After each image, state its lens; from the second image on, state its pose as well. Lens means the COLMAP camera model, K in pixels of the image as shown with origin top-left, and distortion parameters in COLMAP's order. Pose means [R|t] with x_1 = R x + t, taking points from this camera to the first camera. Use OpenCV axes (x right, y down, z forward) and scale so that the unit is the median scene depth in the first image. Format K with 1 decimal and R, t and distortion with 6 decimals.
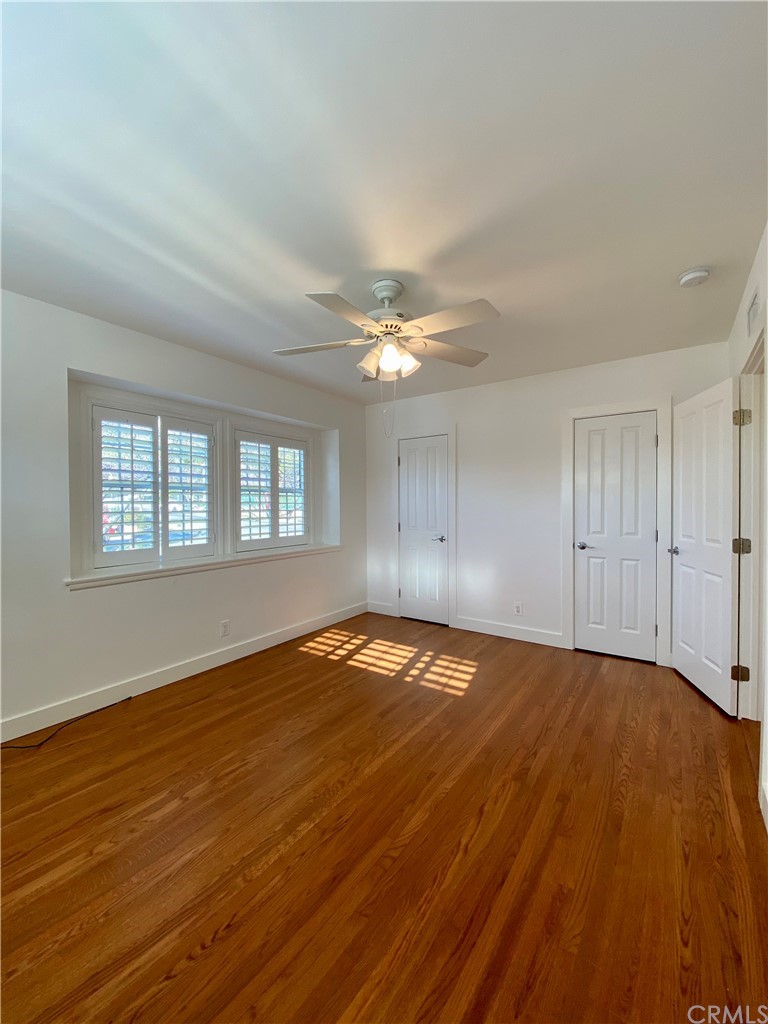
lens RADIAL K [[415.7, 0, 379.6], [0, 415.7, 508.3], [0, 0, 1]] dist [0.013203, -0.016114]
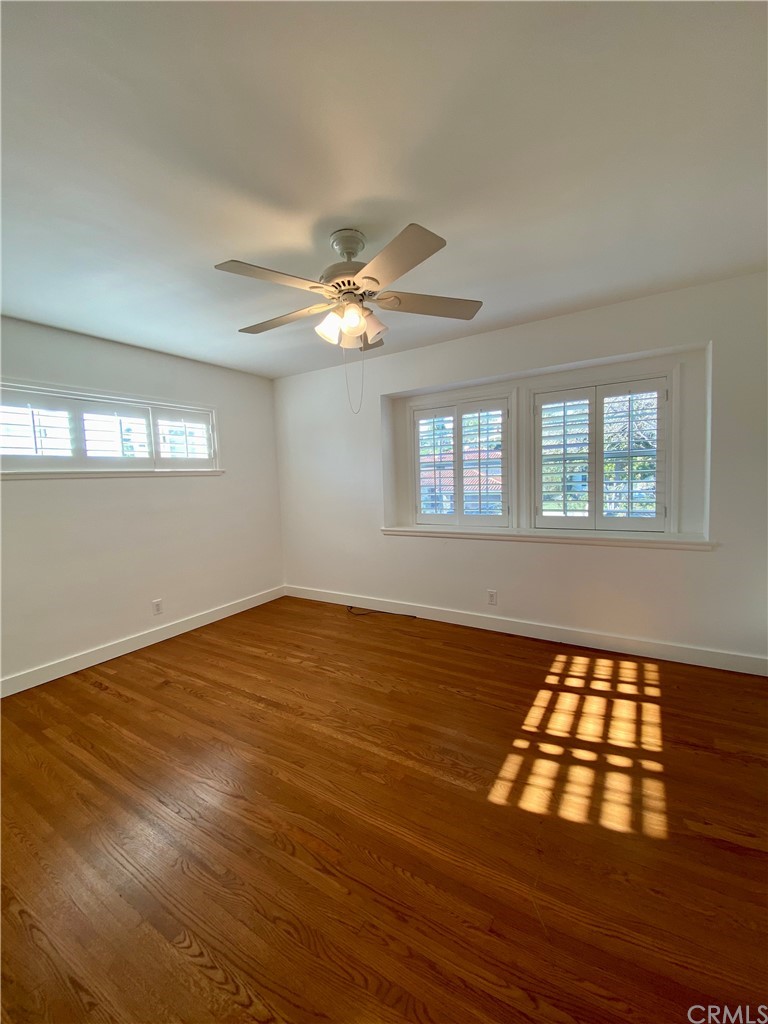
lens RADIAL K [[415.7, 0, 380.1], [0, 415.7, 508.0], [0, 0, 1]] dist [0.013203, -0.016114]
pose [[0.048292, 0.078997, -0.995704, 0.624082], [0.025892, 0.996434, 0.080310, -0.024617], [0.998498, -0.029659, 0.046074, 0.675443]]
